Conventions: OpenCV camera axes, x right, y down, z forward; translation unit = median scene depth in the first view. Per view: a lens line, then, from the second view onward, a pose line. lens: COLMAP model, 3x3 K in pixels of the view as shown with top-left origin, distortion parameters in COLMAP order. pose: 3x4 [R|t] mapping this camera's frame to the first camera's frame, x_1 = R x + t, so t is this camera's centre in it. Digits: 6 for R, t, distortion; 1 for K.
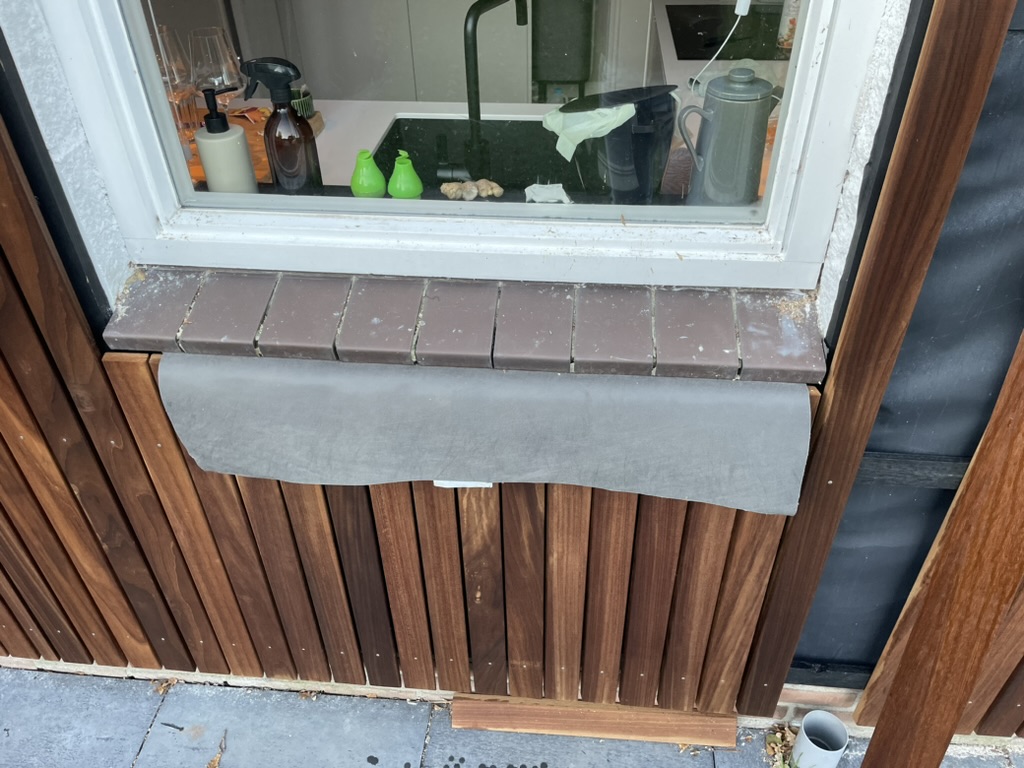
lens RADIAL K [[785.4, 0, 516.4], [0, 785.4, 378.8], [0, 0, 1]] dist [0.076537, -0.112550]
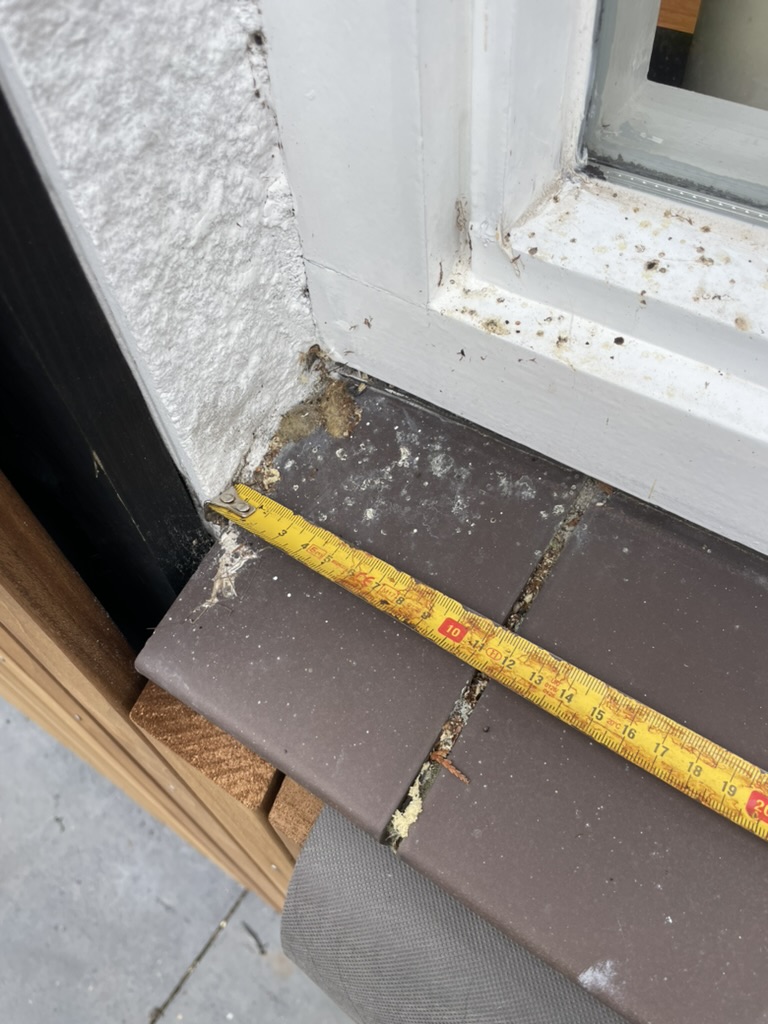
lens RADIAL K [[785.4, 0, 392.1], [0, 785.4, 515.8], [0, 0, 1]] dist [0.076537, -0.112550]
pose [[0.878511, 0.366868, -0.305985, -0.377930], [-0.253773, 0.901048, 0.351727, -0.198281], [0.404745, -0.231345, 0.884681, 0.797876]]
